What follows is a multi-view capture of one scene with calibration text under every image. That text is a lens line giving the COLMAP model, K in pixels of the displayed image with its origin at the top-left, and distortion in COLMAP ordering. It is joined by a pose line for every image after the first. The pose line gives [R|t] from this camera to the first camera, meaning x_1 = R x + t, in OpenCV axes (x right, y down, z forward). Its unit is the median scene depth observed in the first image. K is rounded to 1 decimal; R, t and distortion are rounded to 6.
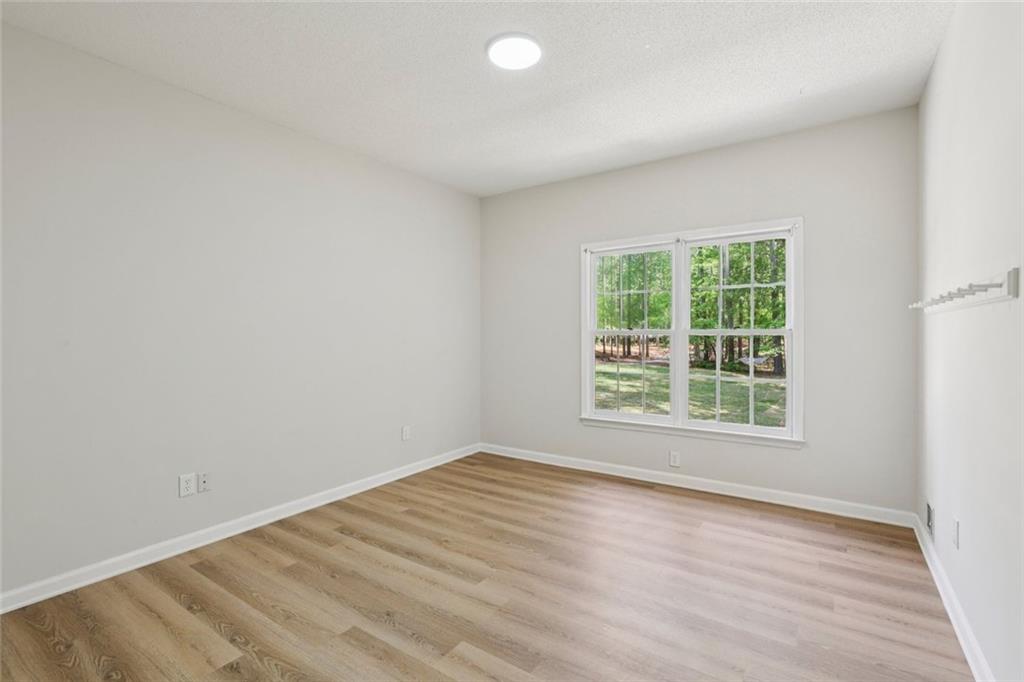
lens RADIAL K [[456.6, 0, 512.0], [0, 456.6, 341.0], [0, 0, 1]] dist [-0.002253, -0.000488]
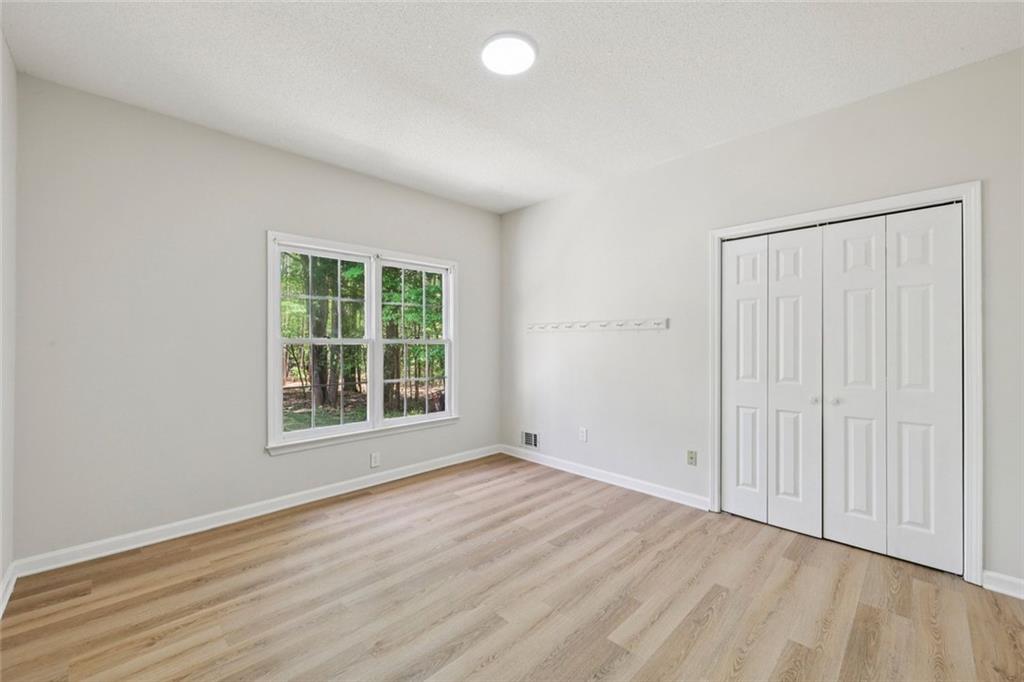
lens RADIAL K [[417.5, 0, 493.2], [0, 417.5, 344.5], [0, 0, 1]] dist [0.000006, 0.000198]
pose [[0.199154, 0.001479, 0.979967, -0.614237], [0.016085, 0.999859, -0.004778, -0.002396], [-0.979836, 0.016715, 0.199102, 0.596450]]
